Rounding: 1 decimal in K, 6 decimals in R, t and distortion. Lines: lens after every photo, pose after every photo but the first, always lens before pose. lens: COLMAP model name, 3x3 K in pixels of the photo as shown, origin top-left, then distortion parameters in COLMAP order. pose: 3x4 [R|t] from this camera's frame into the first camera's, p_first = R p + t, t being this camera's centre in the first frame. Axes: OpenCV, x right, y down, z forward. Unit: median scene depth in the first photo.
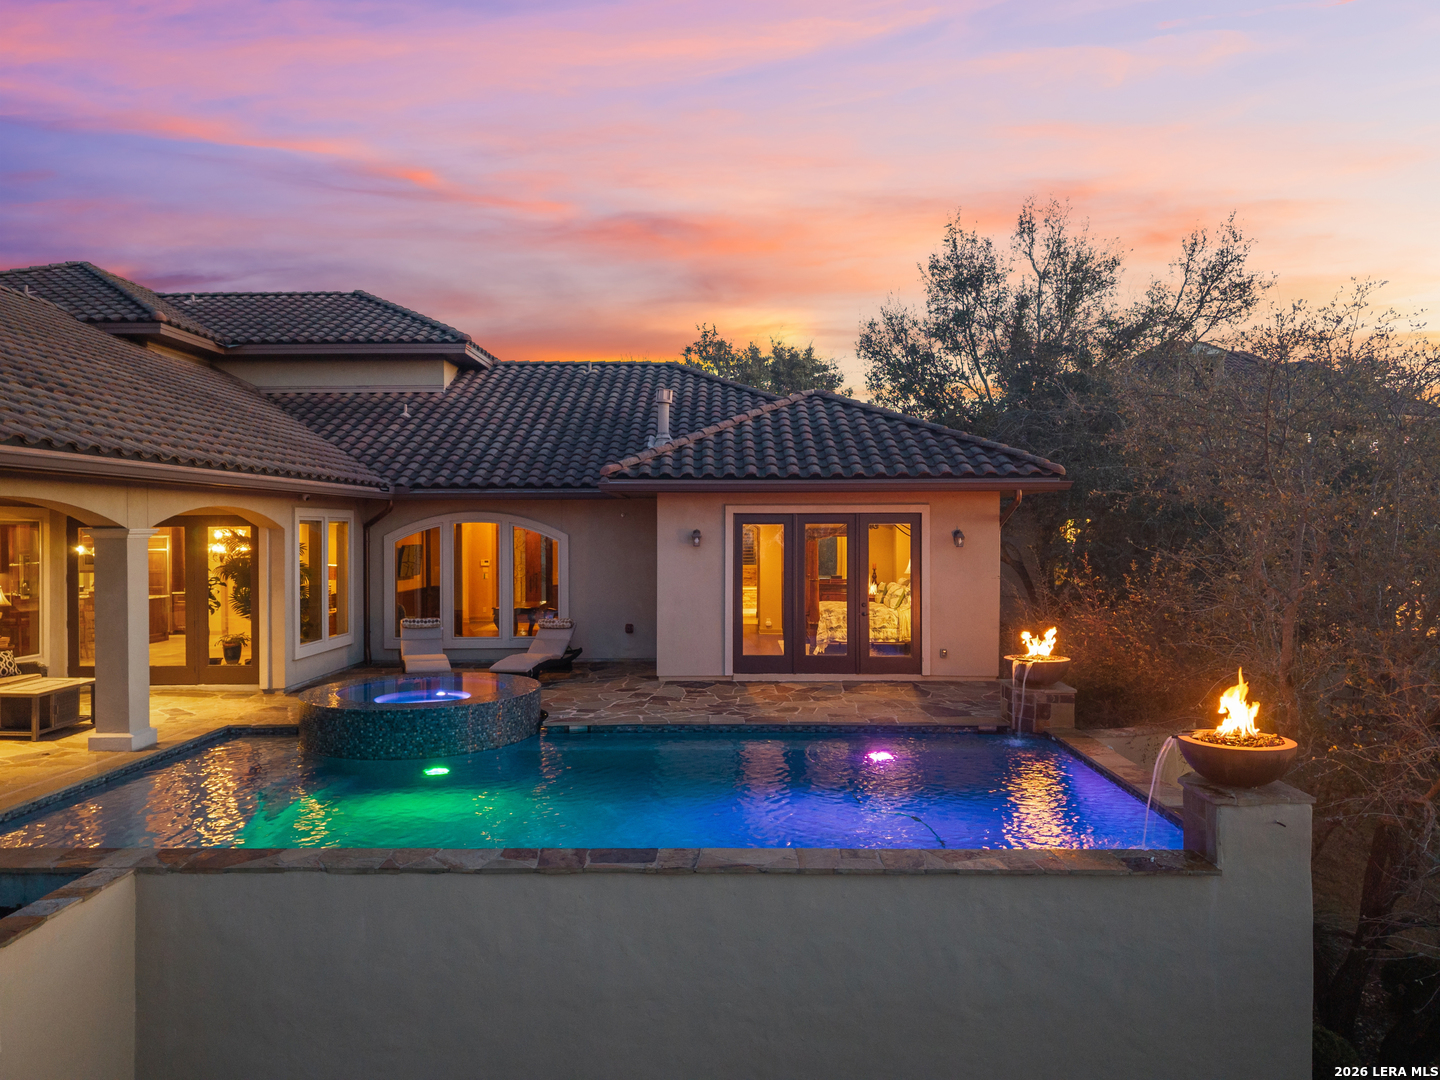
lens RADIAL K [[963.1, 0, 720.0], [0, 963.1, 540.0], [0, 0, 1]] dist [0.046930, -0.052884]
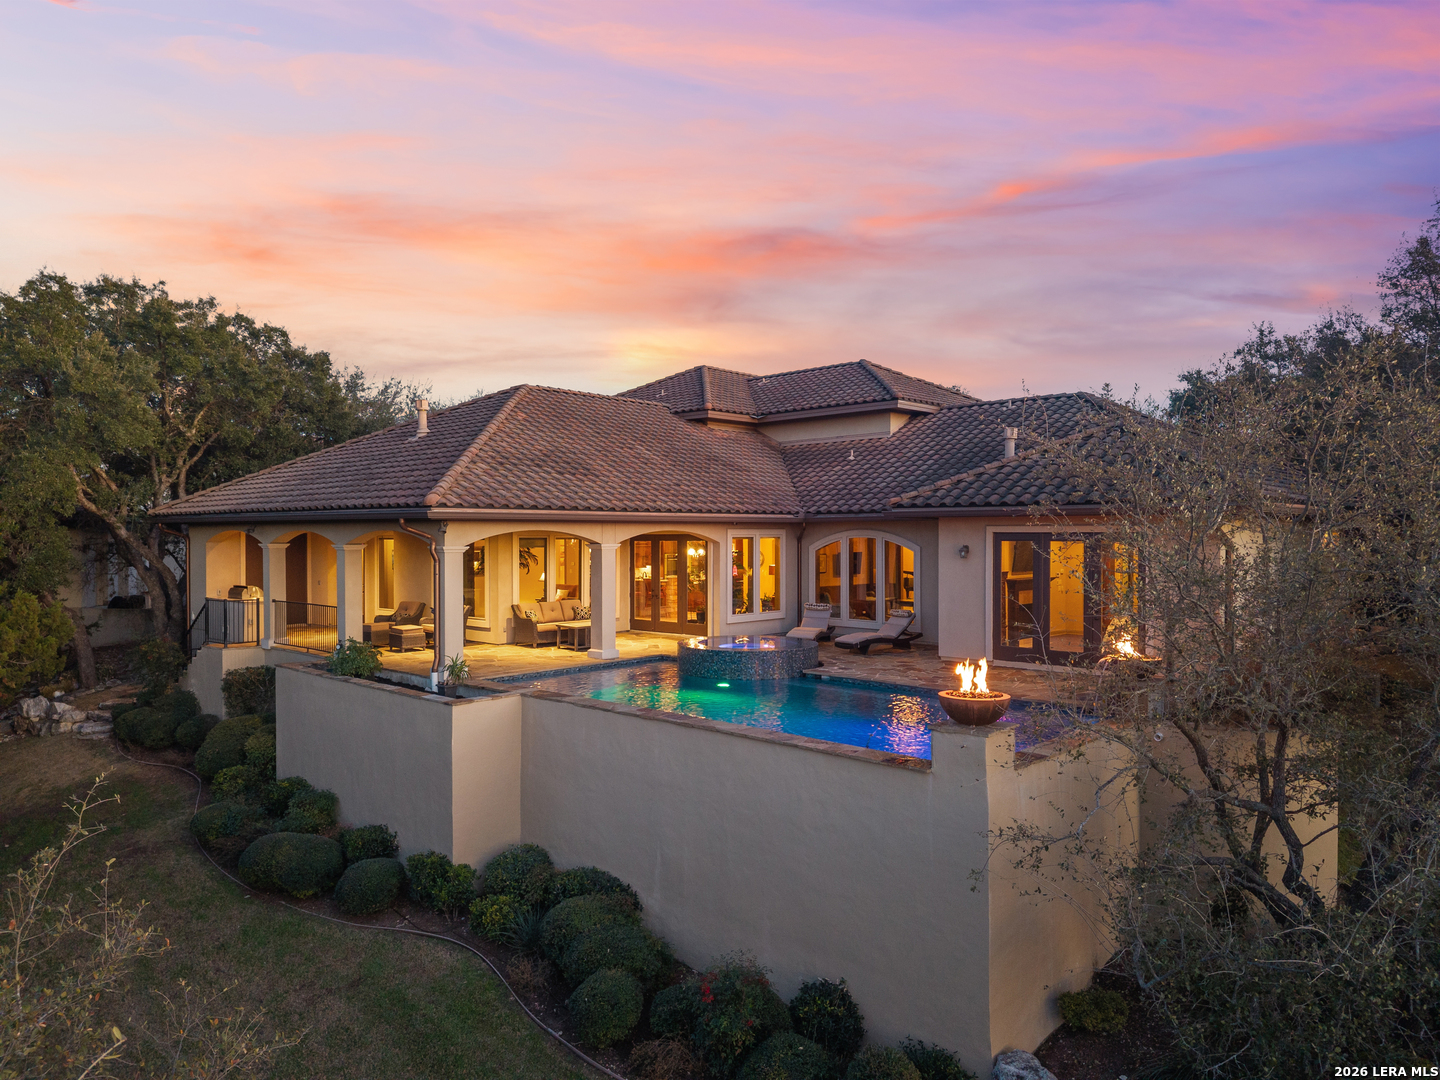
lens RADIAL K [[963.1, 0, 720.0], [0, 963.1, 540.0], [0, 0, 1]] dist [0.046930, -0.052884]
pose [[0.741584, 0.005259, -0.670840, 0.553411], [-0.006377, 0.999979, 0.000789, -0.014839], [0.670830, 0.003692, 0.741602, -0.169184]]
